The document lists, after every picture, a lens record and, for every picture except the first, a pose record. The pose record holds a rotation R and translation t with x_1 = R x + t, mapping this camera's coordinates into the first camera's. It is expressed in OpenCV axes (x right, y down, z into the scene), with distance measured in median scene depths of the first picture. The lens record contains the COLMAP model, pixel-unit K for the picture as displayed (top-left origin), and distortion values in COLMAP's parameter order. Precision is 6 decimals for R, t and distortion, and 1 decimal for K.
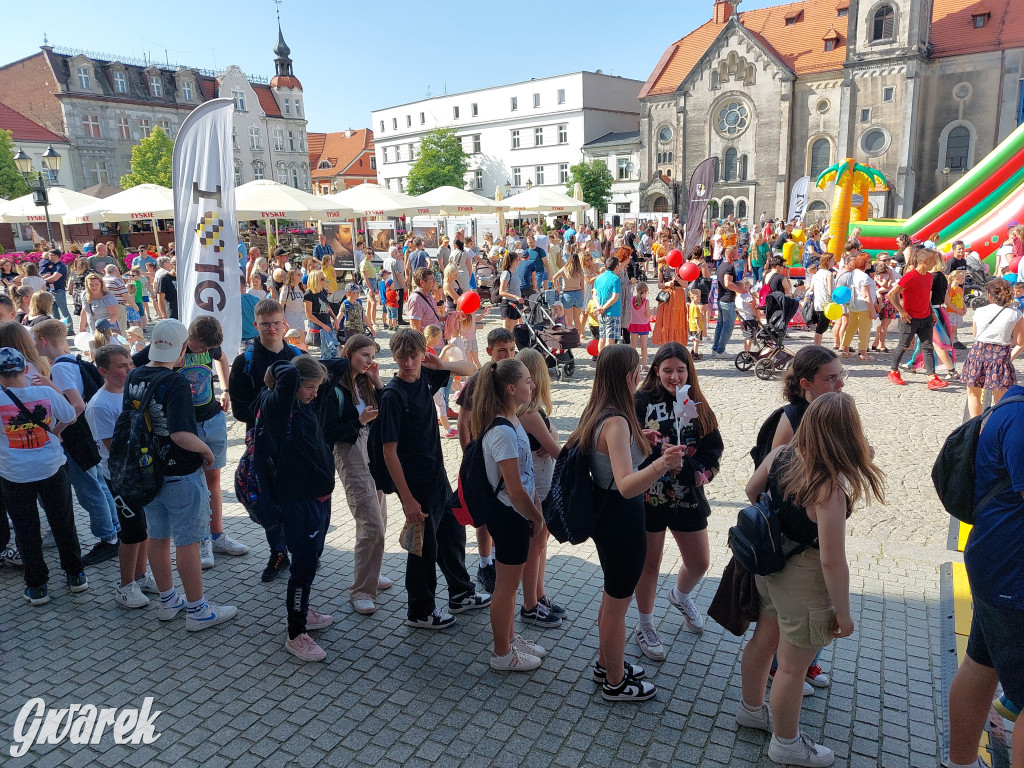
lens RADIAL K [[744.4, 0, 519.1], [0, 744.4, 385.2], [0, 0, 1]] dist [0.069626, -0.068213]
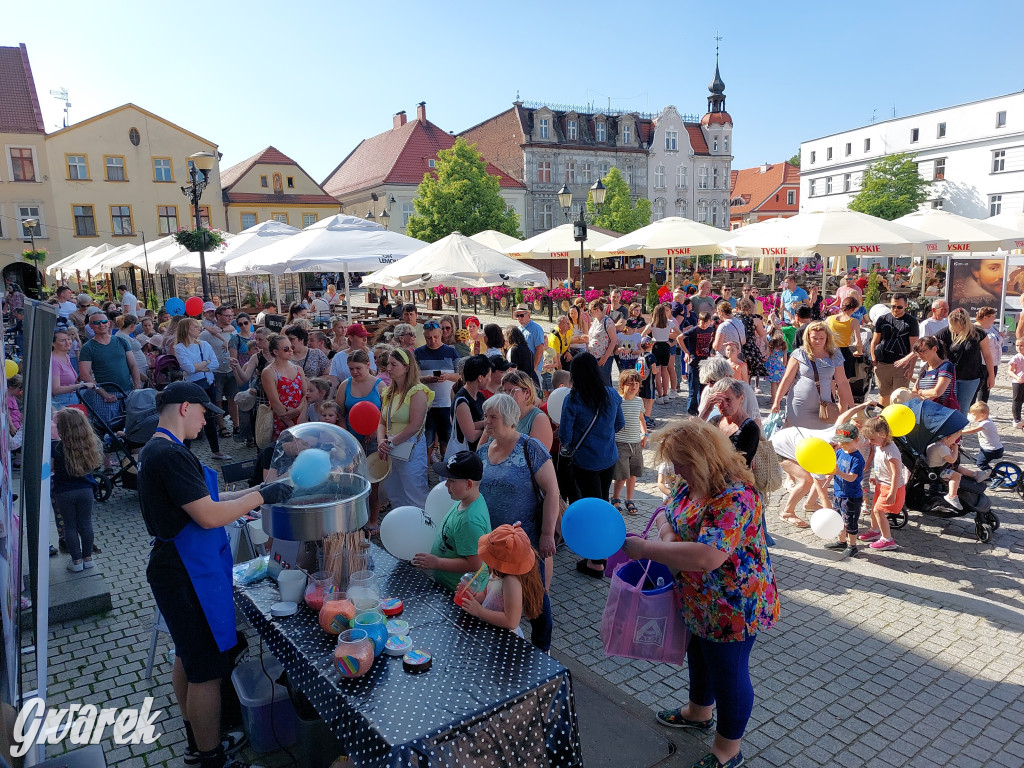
lens RADIAL K [[744.4, 0, 513.9], [0, 744.4, 387.4], [0, 0, 1]] dist [0.069626, -0.068213]
pose [[0.890595, 0.085082, -0.446768, -0.096428], [-0.105965, 0.994128, -0.021912, -0.007029], [0.442280, 0.066856, 0.894382, 0.040941]]
